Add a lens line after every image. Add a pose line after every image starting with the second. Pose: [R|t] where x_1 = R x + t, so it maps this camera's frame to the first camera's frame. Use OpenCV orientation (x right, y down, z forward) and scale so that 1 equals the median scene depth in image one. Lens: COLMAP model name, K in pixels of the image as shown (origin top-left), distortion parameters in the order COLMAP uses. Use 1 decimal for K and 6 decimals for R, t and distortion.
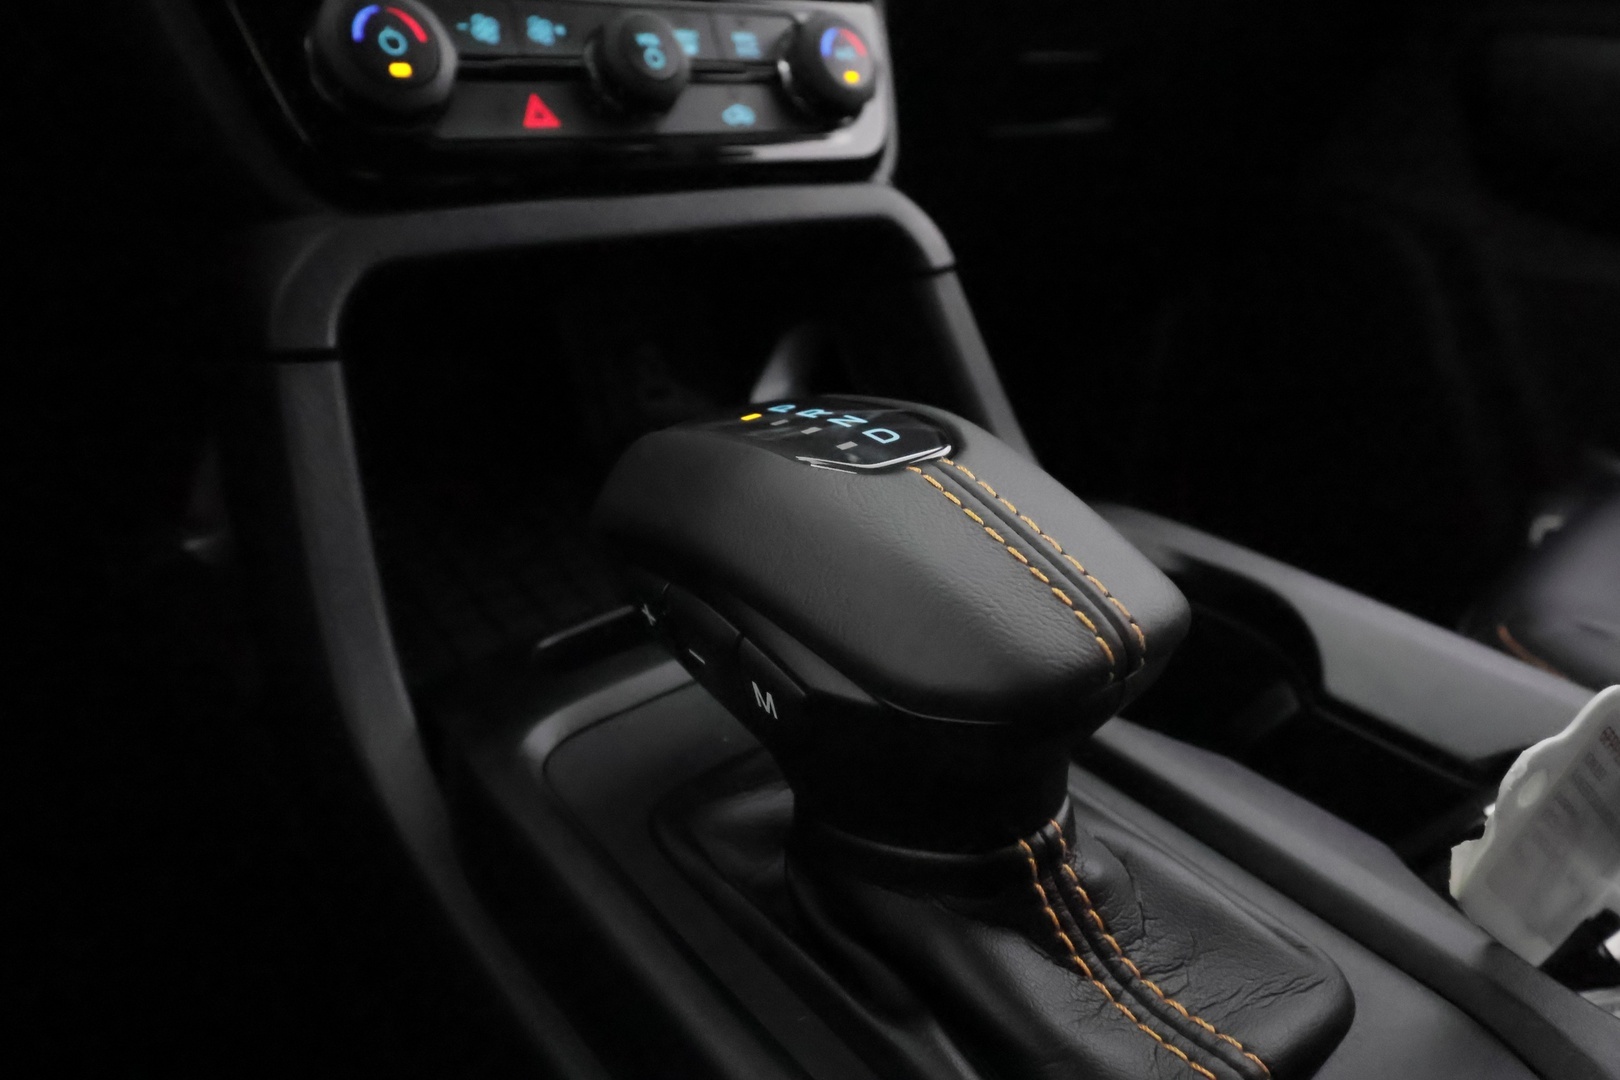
lens RADIAL K [[1011.7, 0, 810.0], [0, 1011.7, 540.0], [0, 0, 1]] dist [-0.004028, -0.000935]
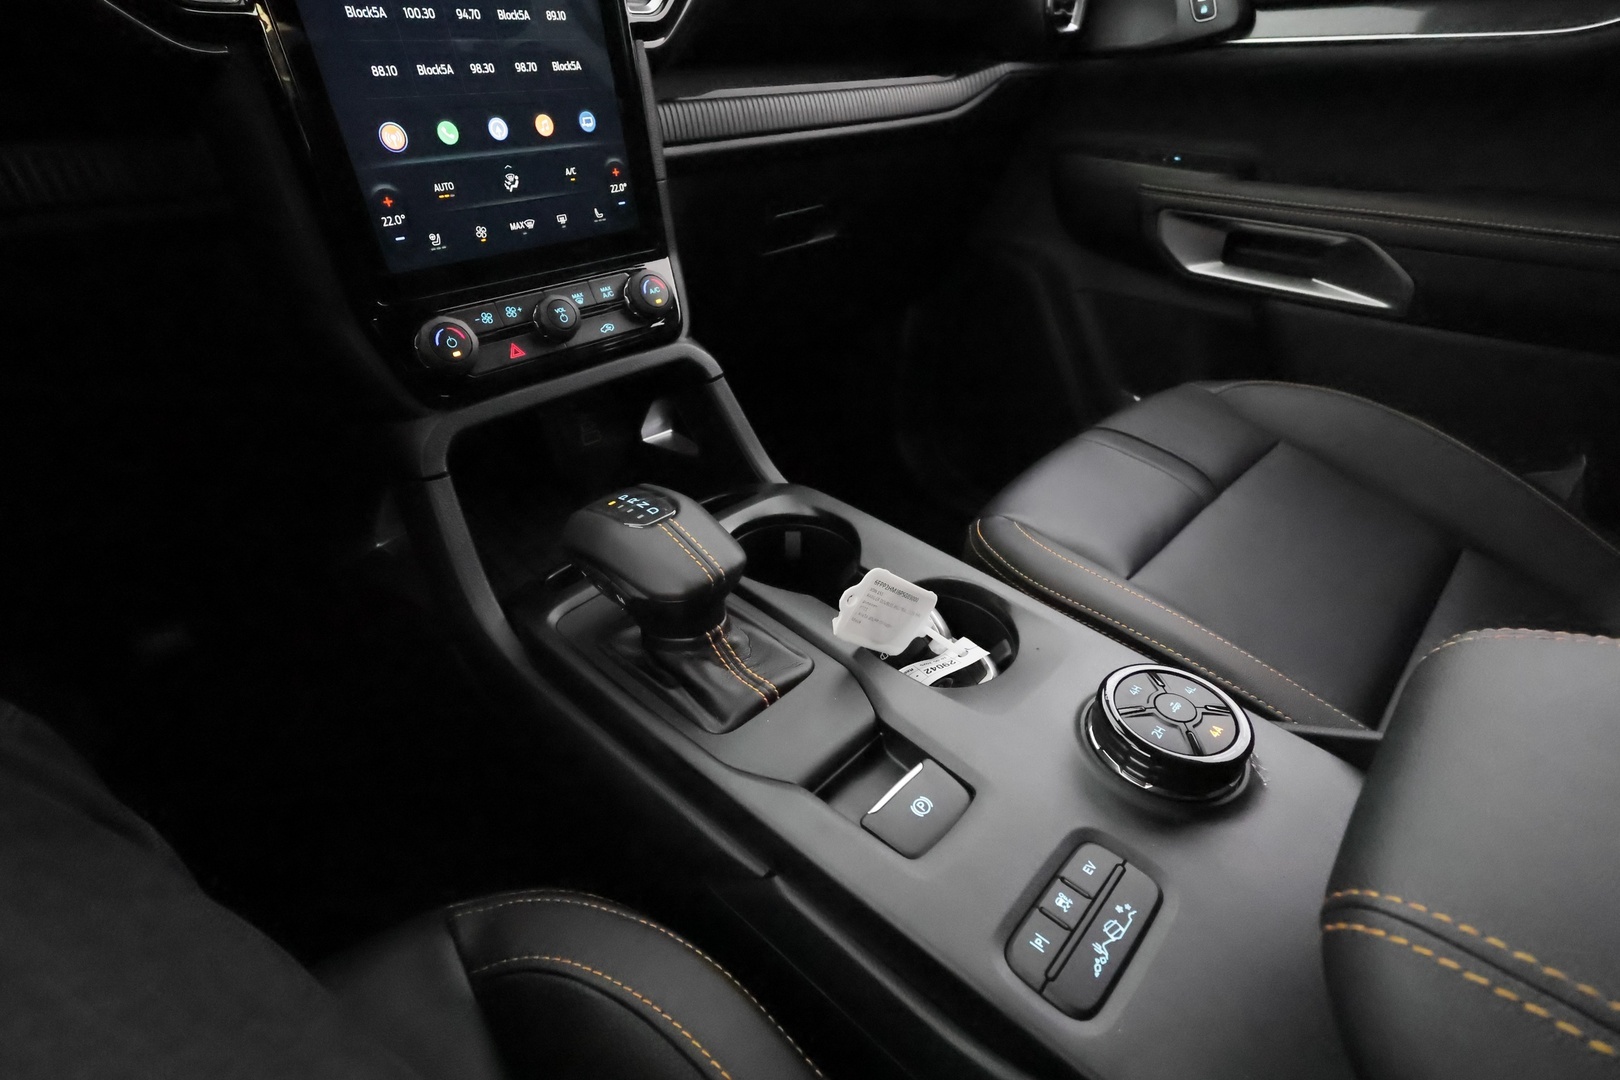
lens RADIAL K [[736.8, 0, 810.0], [0, 736.8, 540.0], [0, 0, 1]] dist [-0.001854, -0.003961]
pose [[0.991645, -0.099374, 0.082250, 0.245428], [0.086805, 0.985709, 0.144368, -0.207042], [-0.095421, -0.136022, 0.986100, -0.885159]]
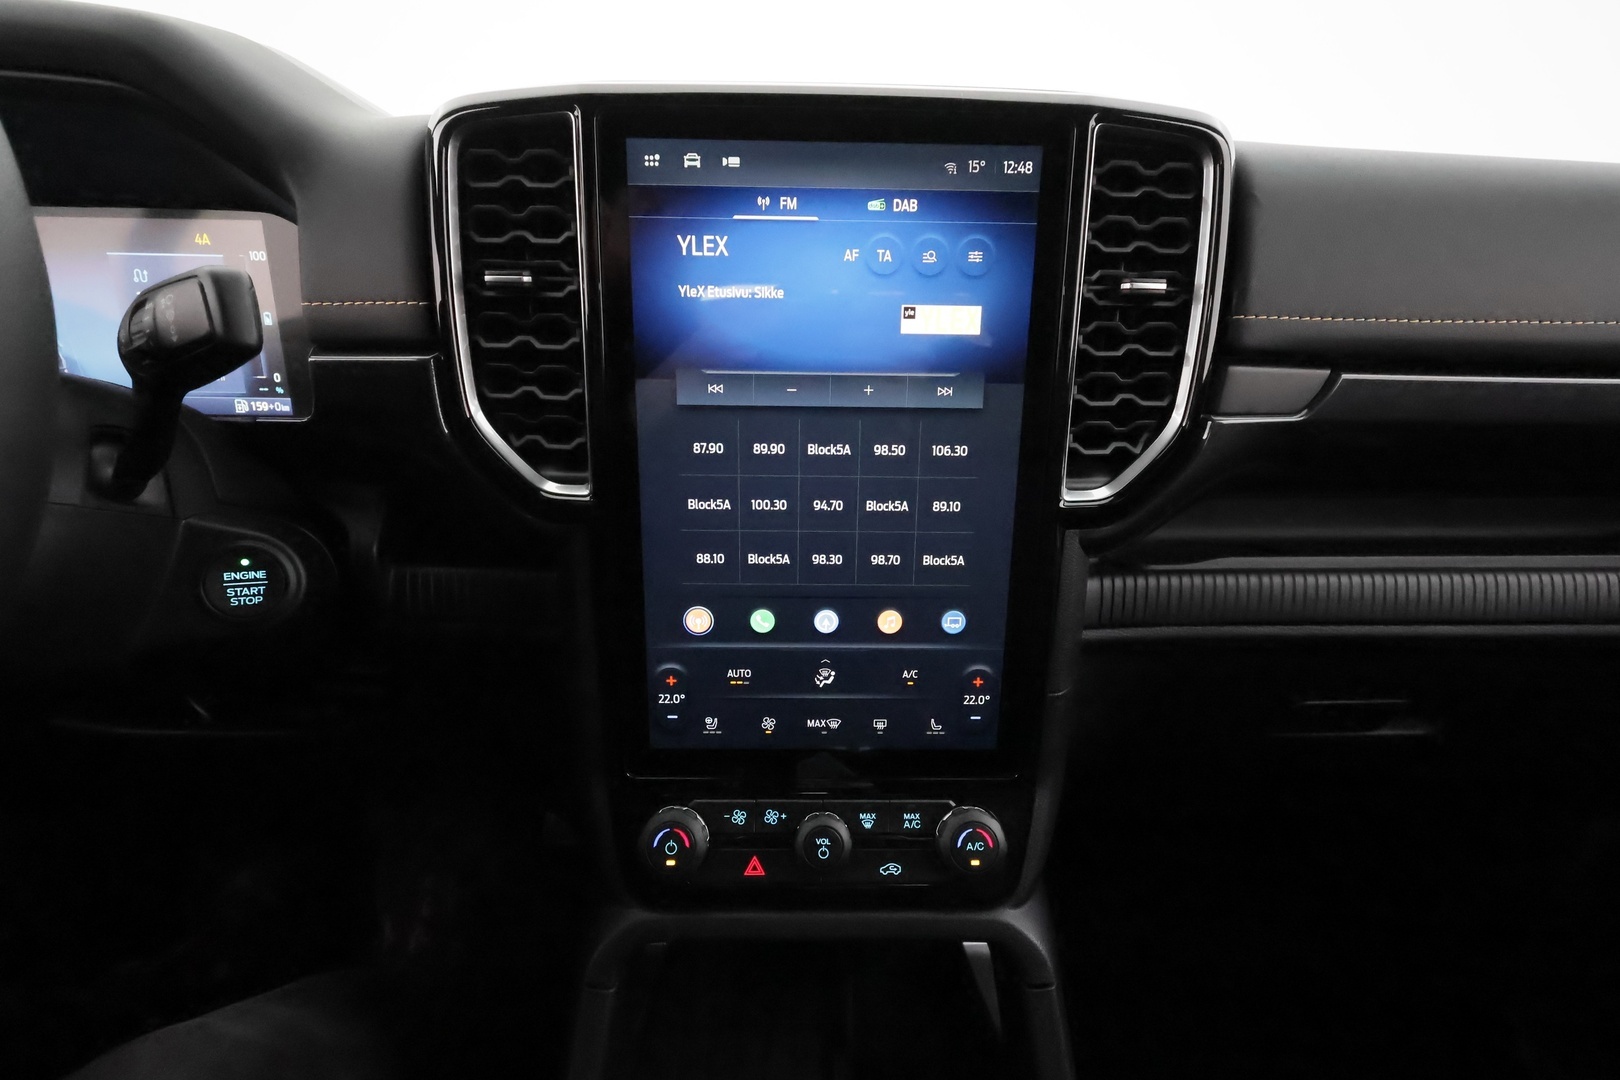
lens RADIAL K [[736.8, 0, 810.0], [0, 736.8, 540.0], [0, 0, 1]] dist [-0.001854, -0.003961]
pose [[0.785257, 0.186995, -0.590257, 0.537375], [-0.265040, 0.963067, -0.047497, -1.076914], [0.559575, 0.193739, 0.805817, -0.125818]]
